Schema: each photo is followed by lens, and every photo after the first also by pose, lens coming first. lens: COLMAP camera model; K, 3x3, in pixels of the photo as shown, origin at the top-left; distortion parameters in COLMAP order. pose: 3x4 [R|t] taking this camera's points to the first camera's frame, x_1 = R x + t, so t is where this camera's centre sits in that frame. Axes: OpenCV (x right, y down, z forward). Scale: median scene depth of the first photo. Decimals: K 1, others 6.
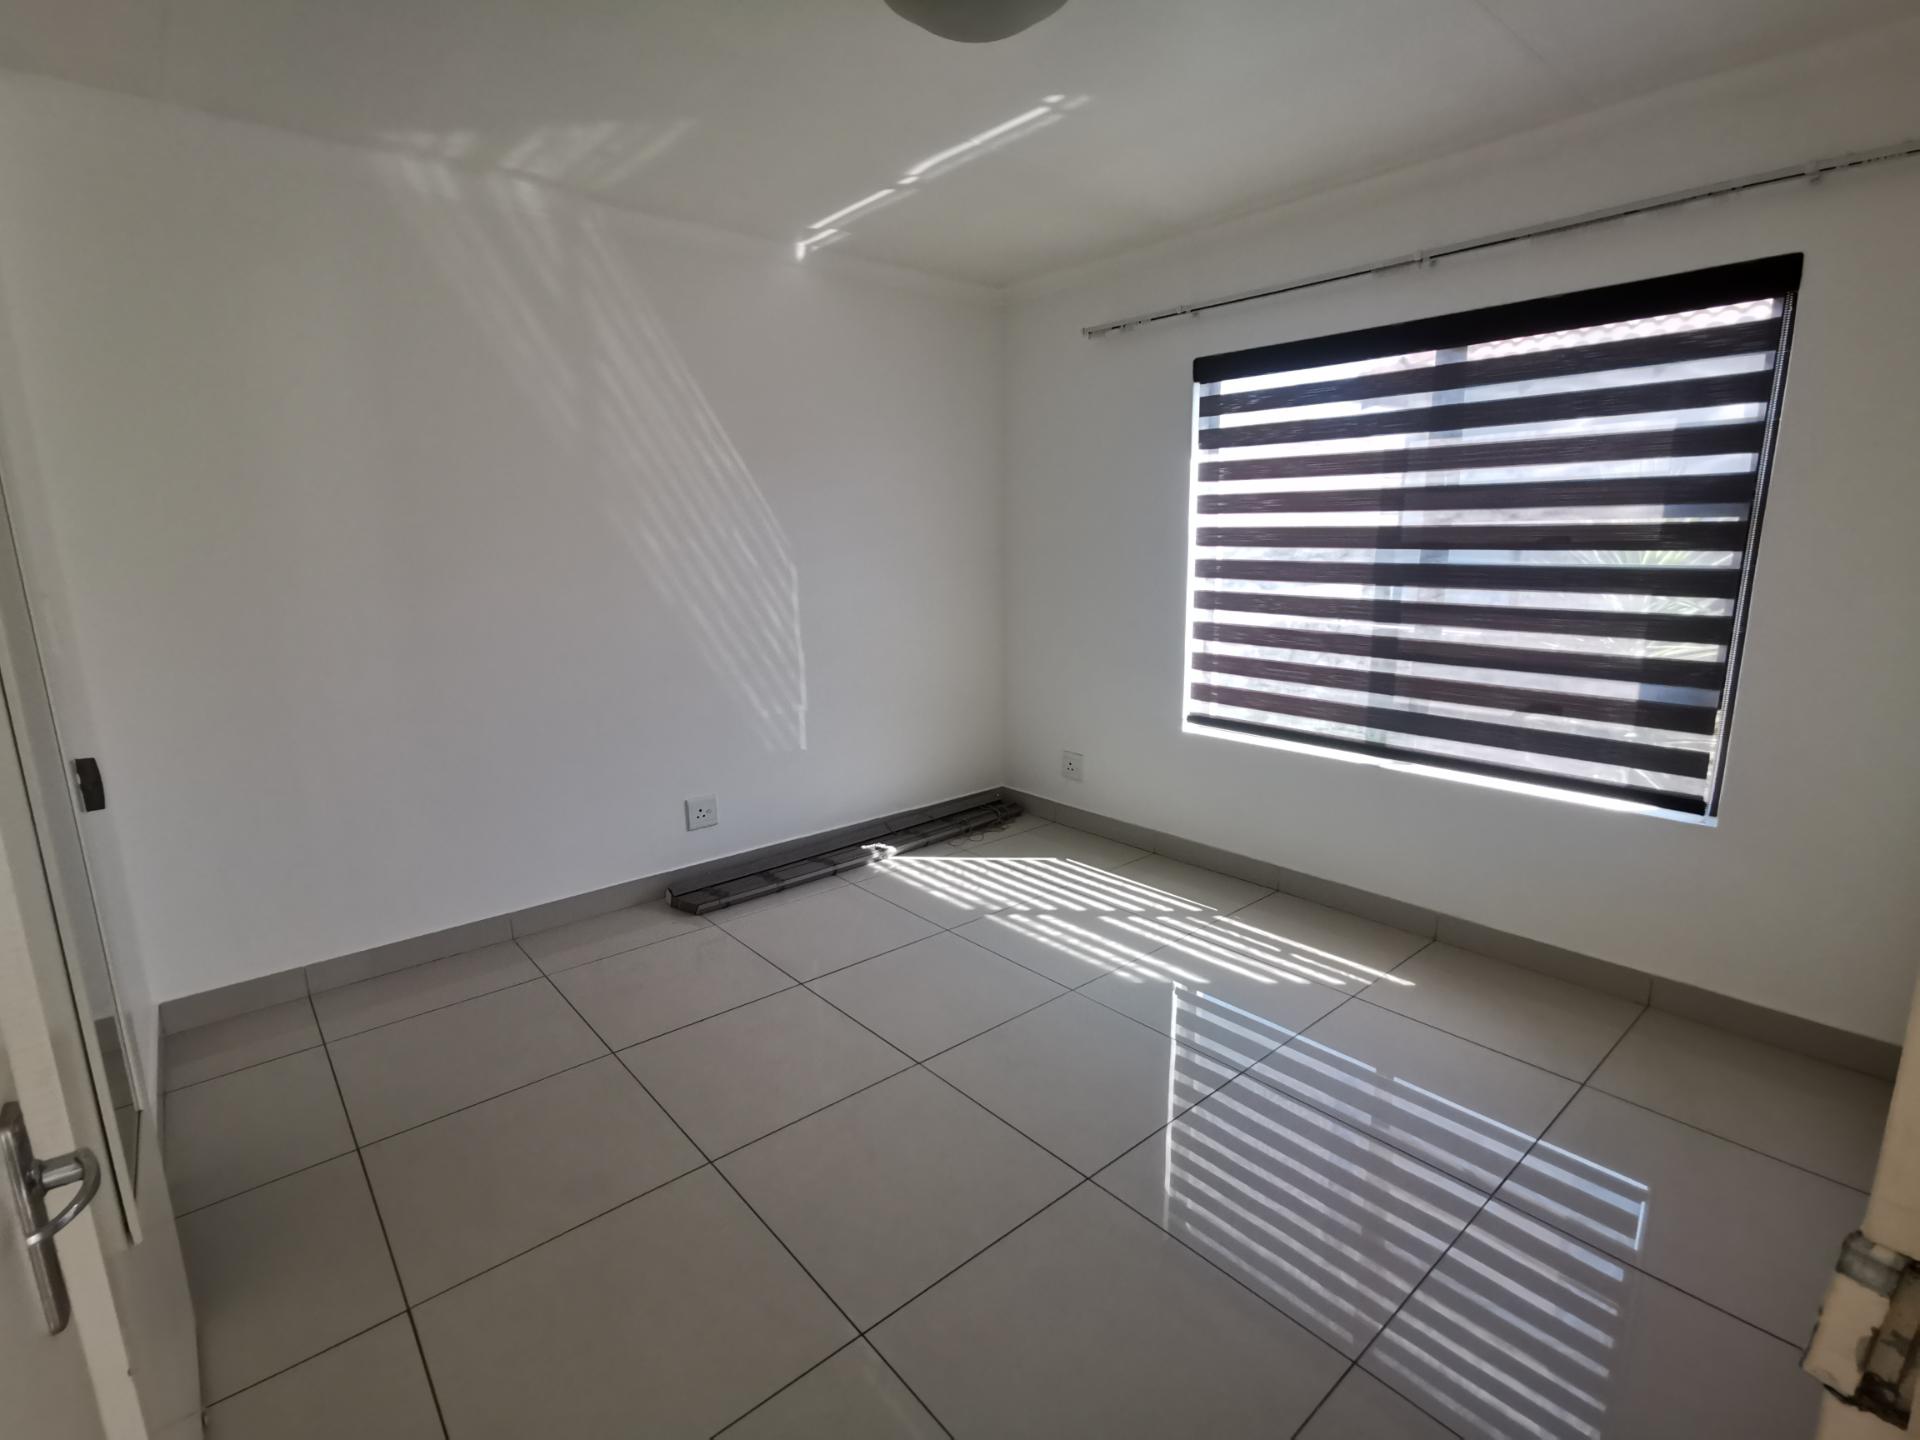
lens RADIAL K [[921.4, 0, 971.8], [0, 921.4, 736.9], [0, 0, 1]] dist [-0.032149, 0.026925]
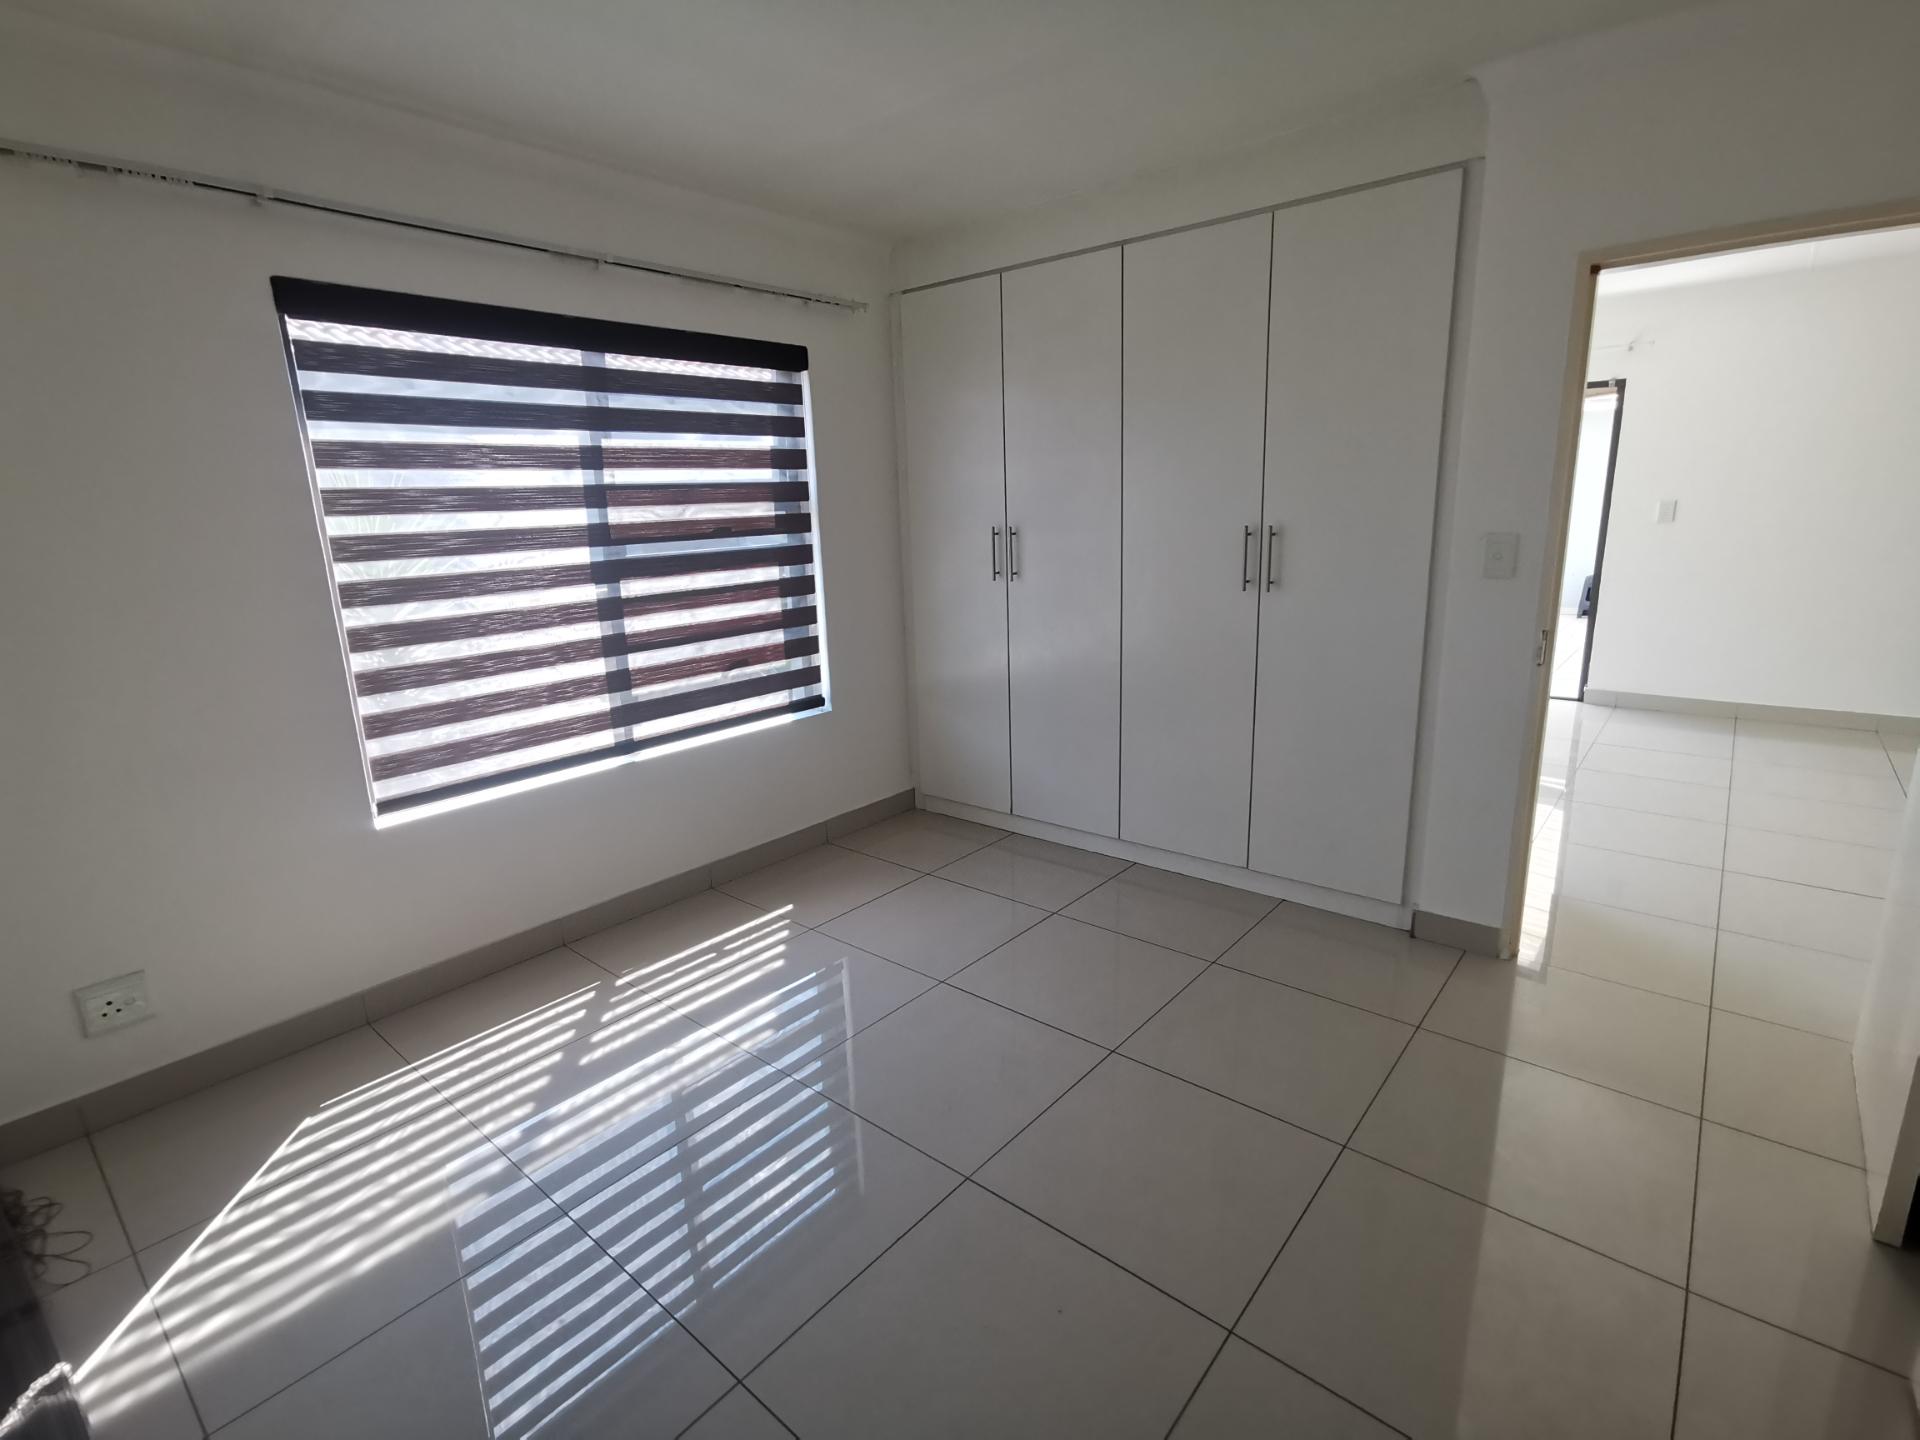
lens RADIAL K [[921.4, 0, 956.6], [0, 921.4, 729.4], [0, 0, 1]] dist [-0.032149, 0.026925]
pose [[-0.148542, -0.224720, 0.963035, -0.562531], [0.248788, 0.934025, 0.256324, -0.168996], [-0.957100, 0.277666, -0.082834, 0.724158]]
